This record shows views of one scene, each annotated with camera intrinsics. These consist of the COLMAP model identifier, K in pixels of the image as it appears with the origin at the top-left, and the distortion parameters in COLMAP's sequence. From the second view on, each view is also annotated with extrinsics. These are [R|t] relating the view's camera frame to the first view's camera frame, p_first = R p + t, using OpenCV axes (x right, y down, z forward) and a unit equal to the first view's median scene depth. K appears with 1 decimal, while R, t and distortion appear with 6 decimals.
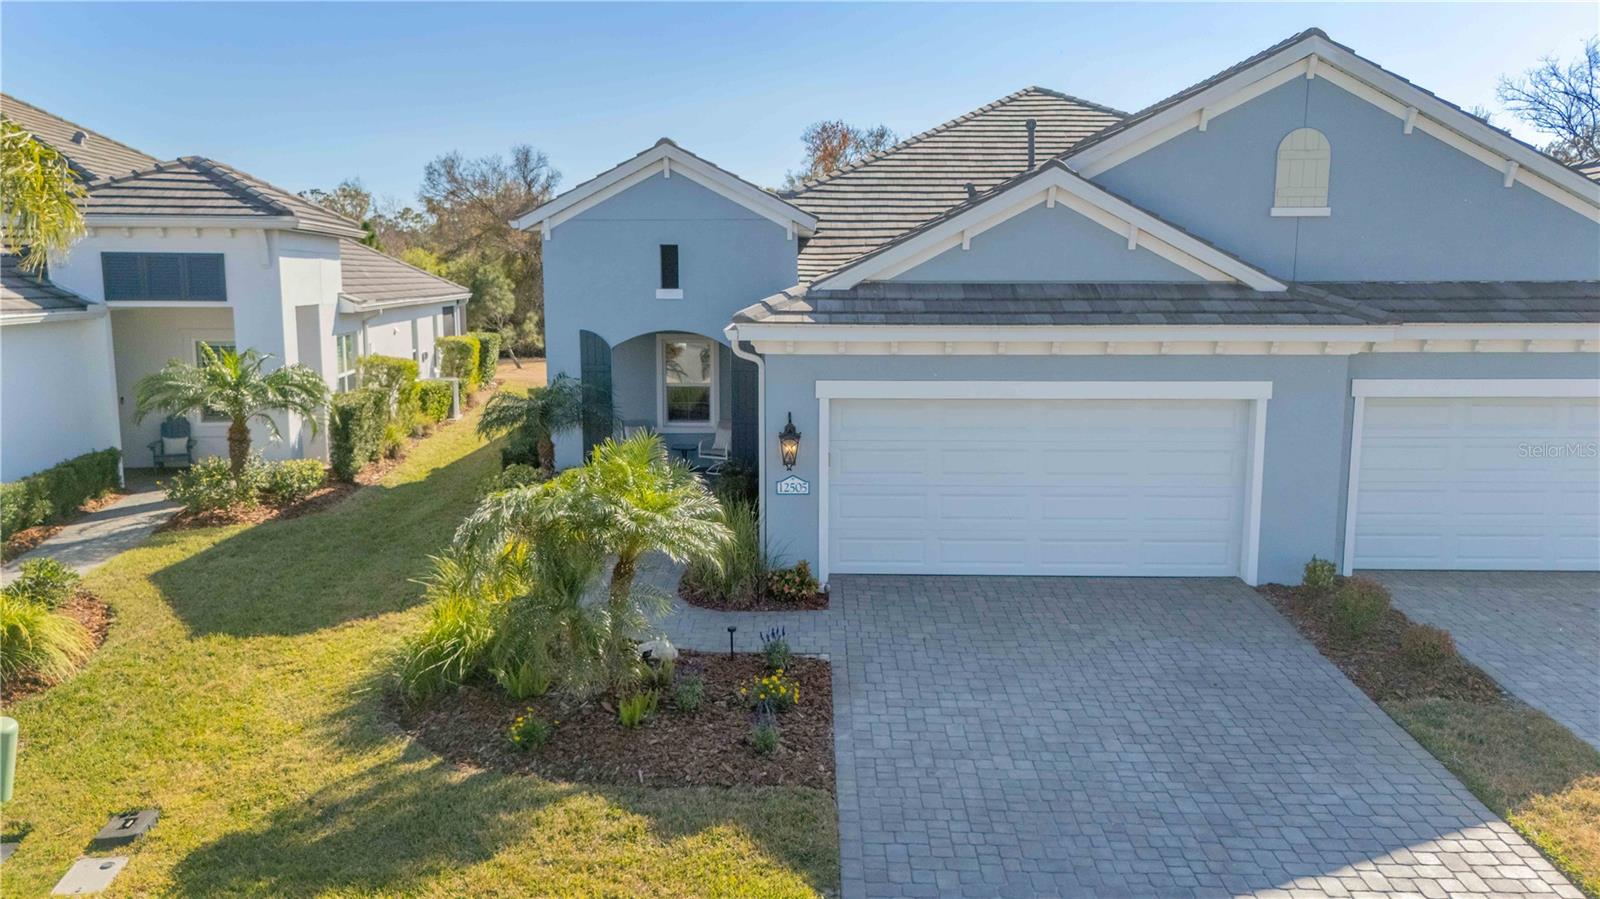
lens RADIAL K [[1169.8, 0, 800.0], [0, 1169.8, 449.5], [0, 0, 1]] dist [0.076103, -0.068619]
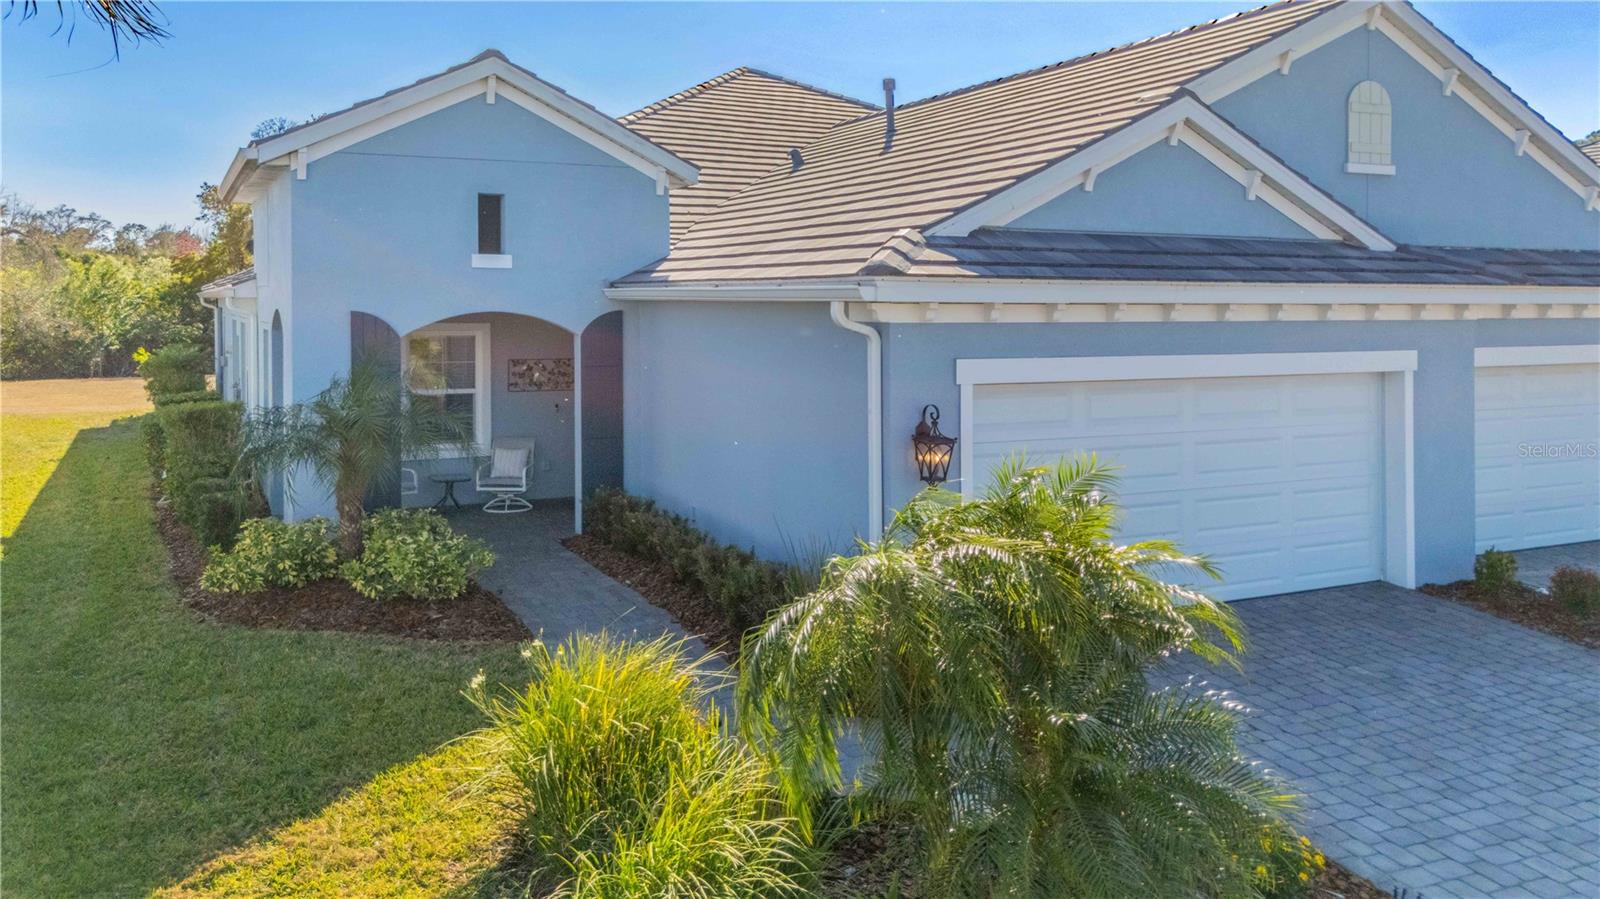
lens RADIAL K [[1171.1, 0, 799.7], [0, 1171.1, 295.7], [0, 0, 1]] dist [0.030475, 0.000380]
pose [[0.886382, 0.005128, 0.462926, -0.398535], [0.060256, 0.990155, -0.126342, -0.013257], [-0.459017, 0.139881, 0.877346, 0.413434]]
